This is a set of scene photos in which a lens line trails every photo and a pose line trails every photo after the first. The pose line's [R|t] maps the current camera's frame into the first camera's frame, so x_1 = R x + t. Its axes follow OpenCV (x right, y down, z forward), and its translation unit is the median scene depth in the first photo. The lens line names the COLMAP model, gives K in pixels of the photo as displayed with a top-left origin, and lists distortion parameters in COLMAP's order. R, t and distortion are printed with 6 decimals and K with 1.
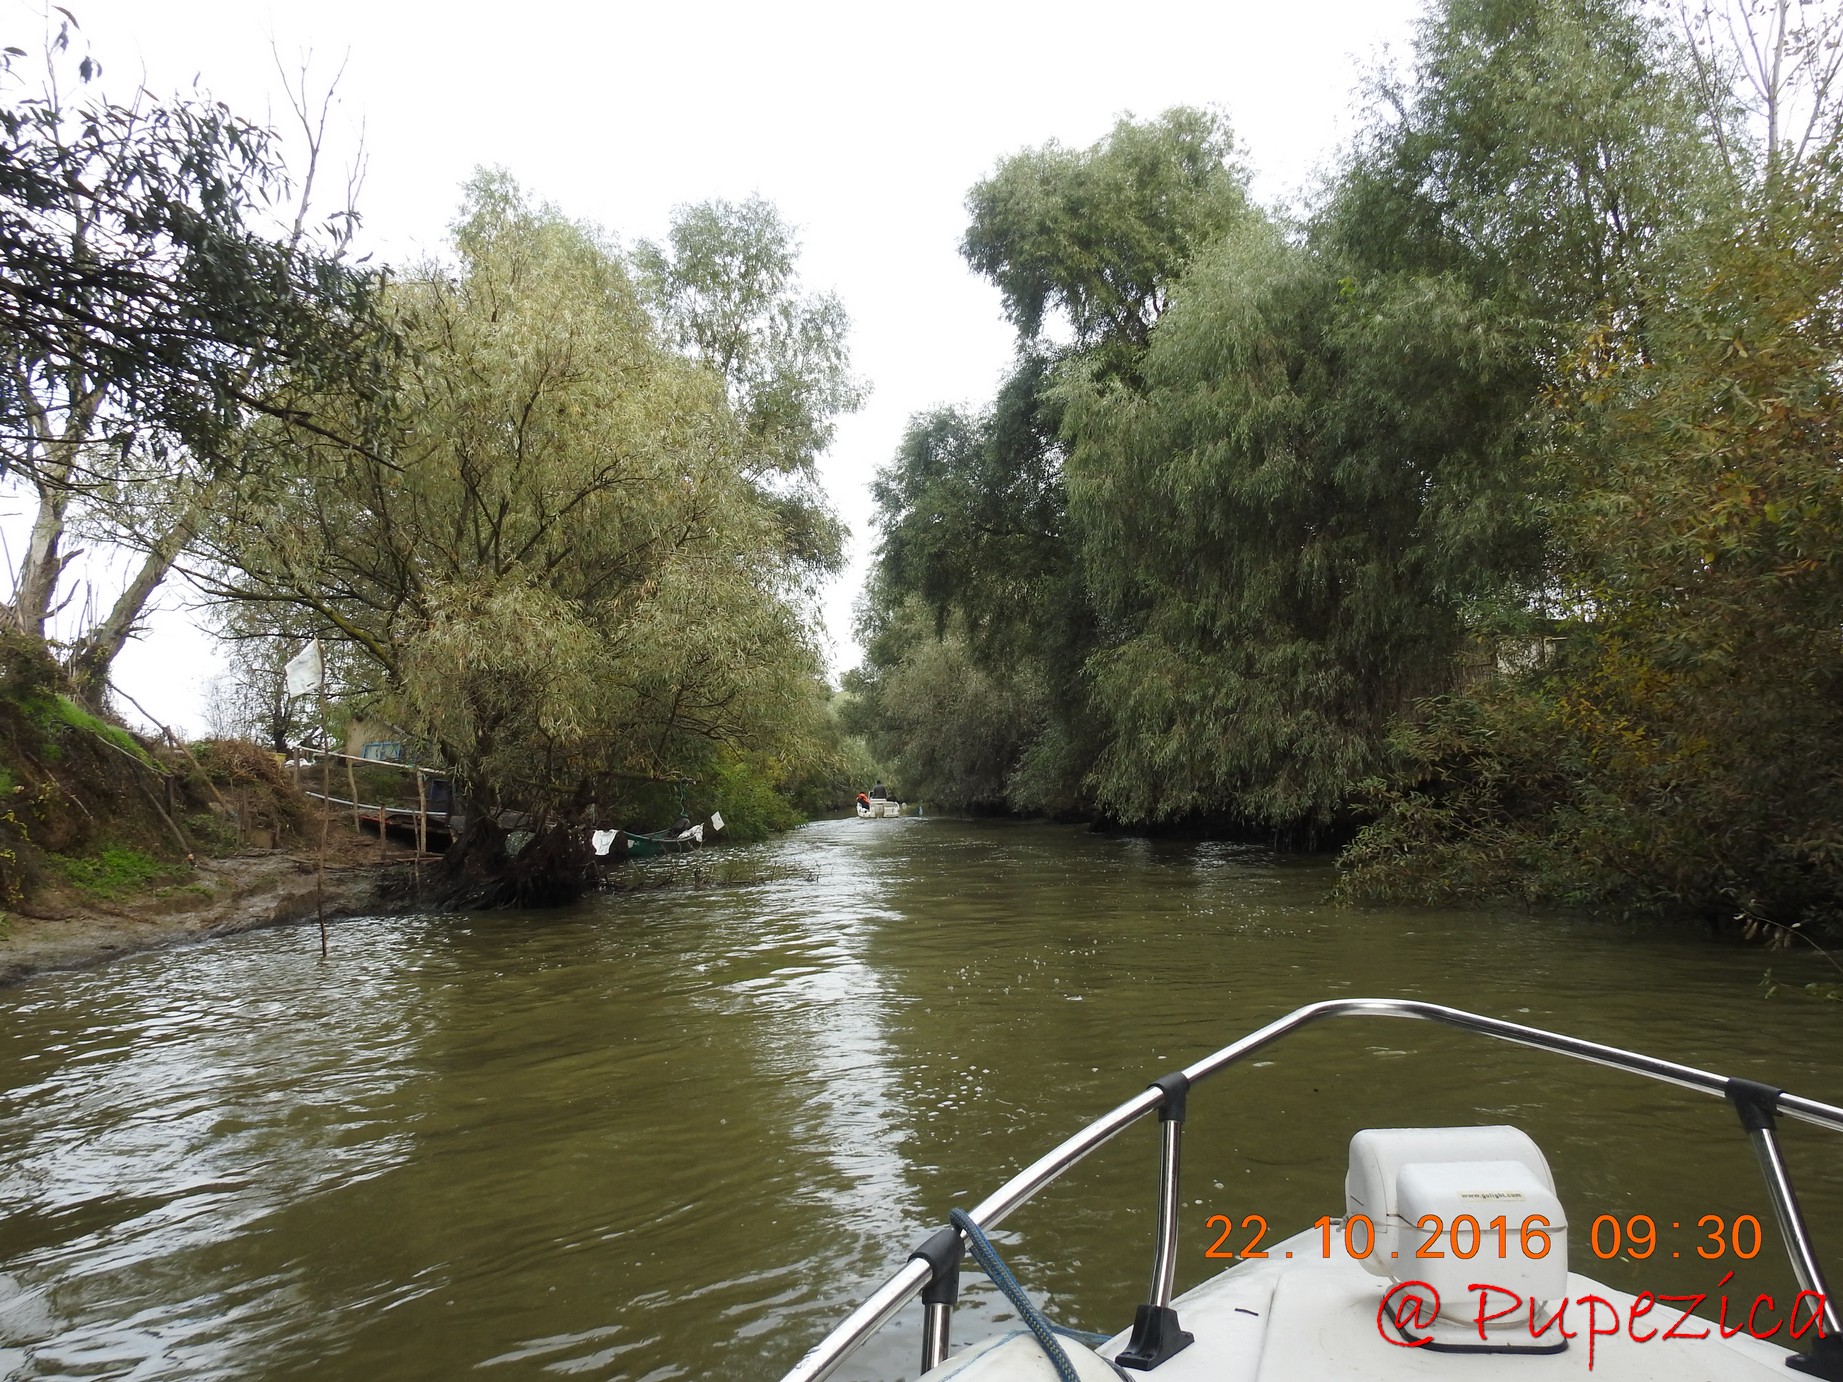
lens RADIAL K [[1290.4, 0, 922.4], [0, 1290.4, 692.6], [0, 0, 1]] dist [0.000329, 0.000176]
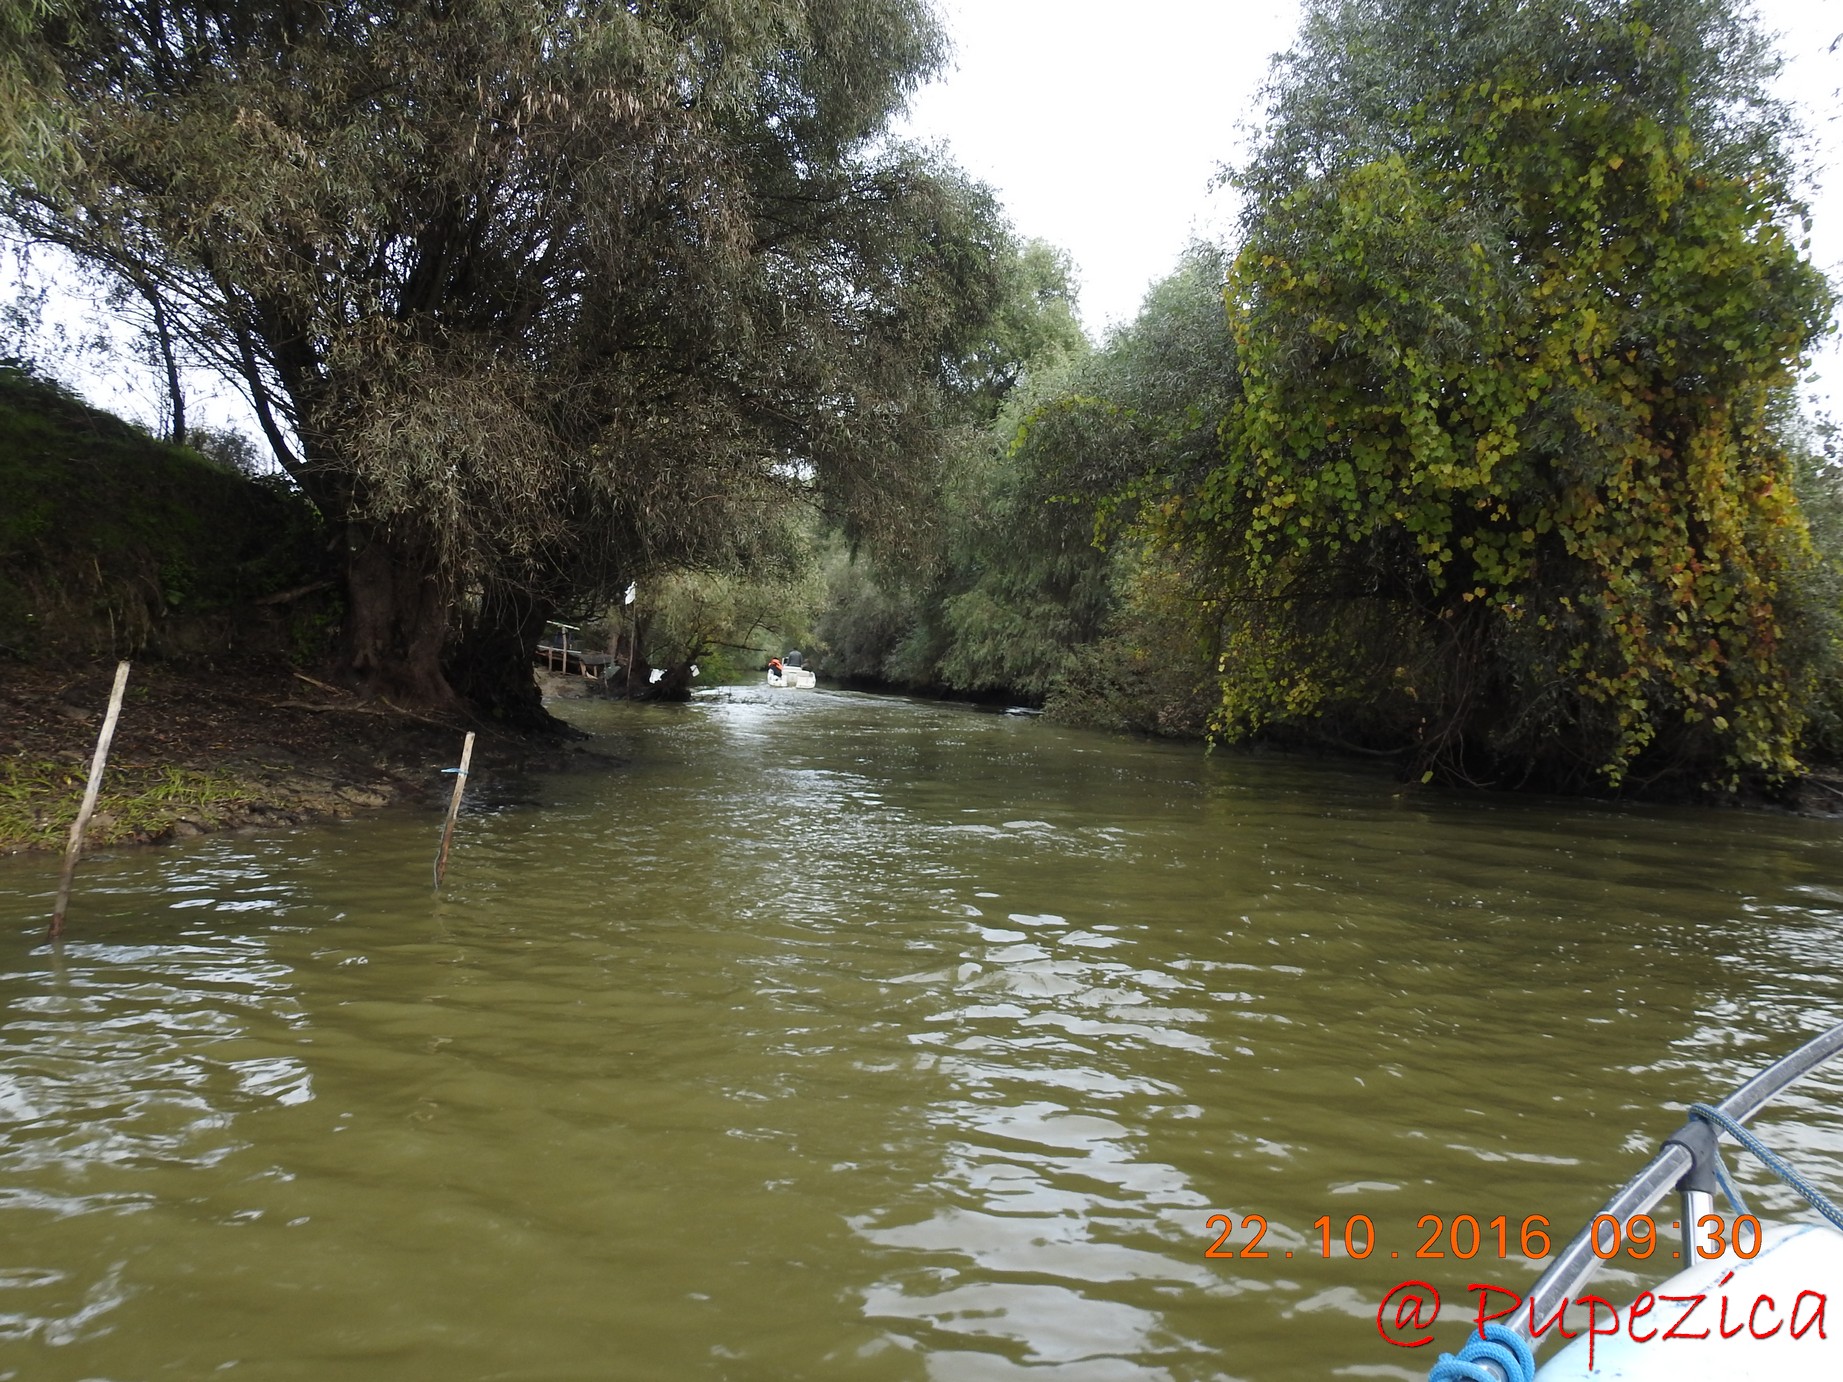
lens RADIAL K [[1290.4, 0, 921.8], [0, 1290.4, 689.2], [0, 0, 1]] dist [0.000329, 0.000176]
pose [[0.989868, 0.086087, 0.112918, -0.103509], [-0.096216, 0.991503, 0.087546, -0.058262], [-0.104422, -0.097523, 0.989740, -0.849590]]
